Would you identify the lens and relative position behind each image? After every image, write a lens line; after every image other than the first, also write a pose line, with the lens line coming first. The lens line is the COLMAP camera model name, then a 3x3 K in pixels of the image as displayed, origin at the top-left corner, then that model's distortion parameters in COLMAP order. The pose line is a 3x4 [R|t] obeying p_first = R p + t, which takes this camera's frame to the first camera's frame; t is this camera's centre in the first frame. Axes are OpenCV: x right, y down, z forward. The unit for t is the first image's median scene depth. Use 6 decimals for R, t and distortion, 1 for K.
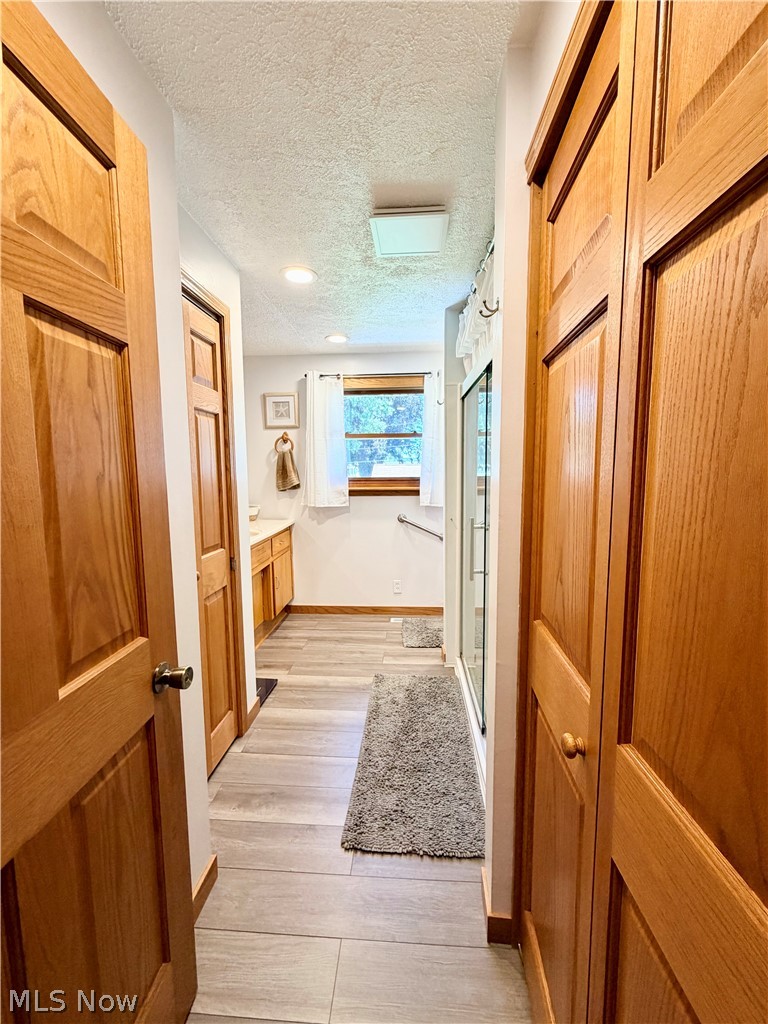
lens RADIAL K [[404.0, 0, 383.3], [0, 404.0, 514.0], [0, 0, 1]] dist [-0.000185, -0.000007]
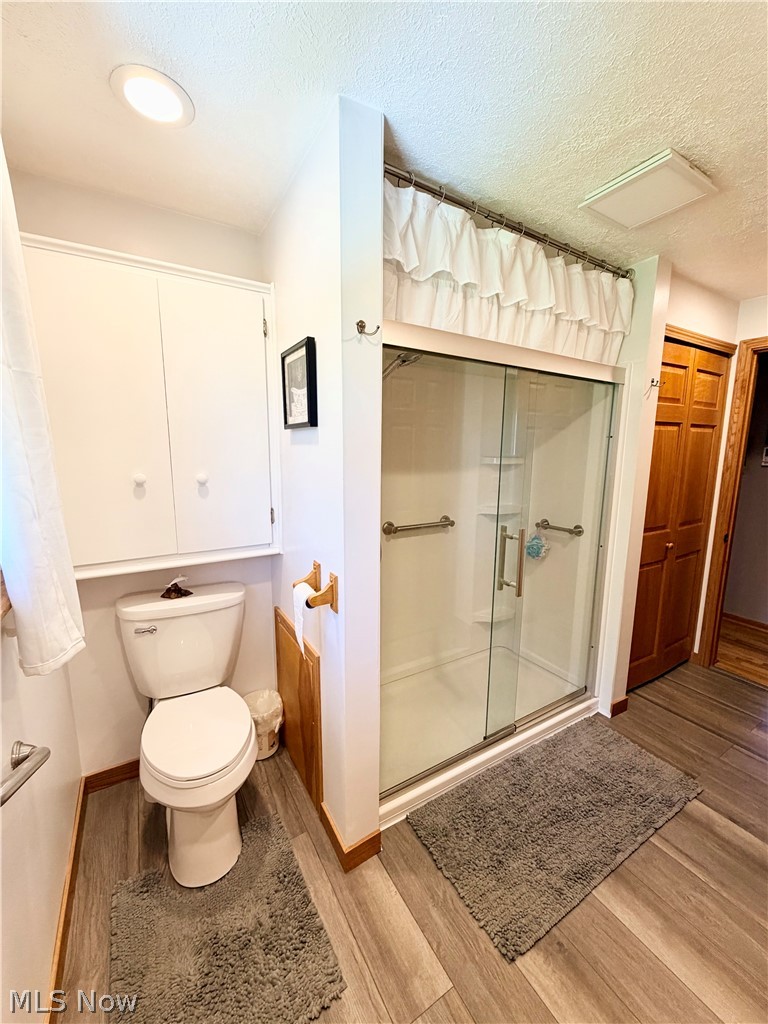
lens RADIAL K [[404.0, 0, 384.8], [0, 404.0, 513.0], [0, 0, 1]] dist [-0.000185, -0.000007]
pose [[-0.563287, -0.128670, 0.816181, -0.187263], [0.090074, 0.972351, 0.215455, -0.141673], [-0.821337, 0.194879, -0.536122, 0.964679]]
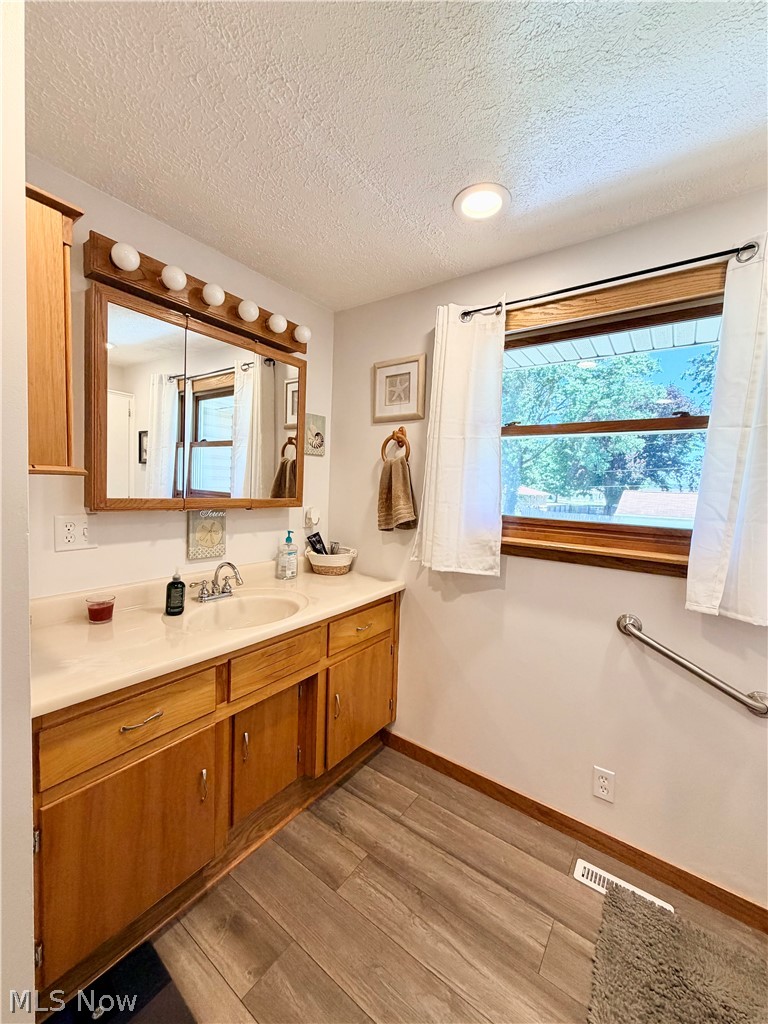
lens RADIAL K [[404.0, 0, 385.6], [0, 404.0, 511.4], [0, 0, 1]] dist [-0.000185, -0.000007]
pose [[0.845603, 0.070510, -0.529136, 0.046724], [-0.101378, 0.994411, -0.029500, -0.067889], [0.524098, 0.078588, 0.848024, 0.523658]]
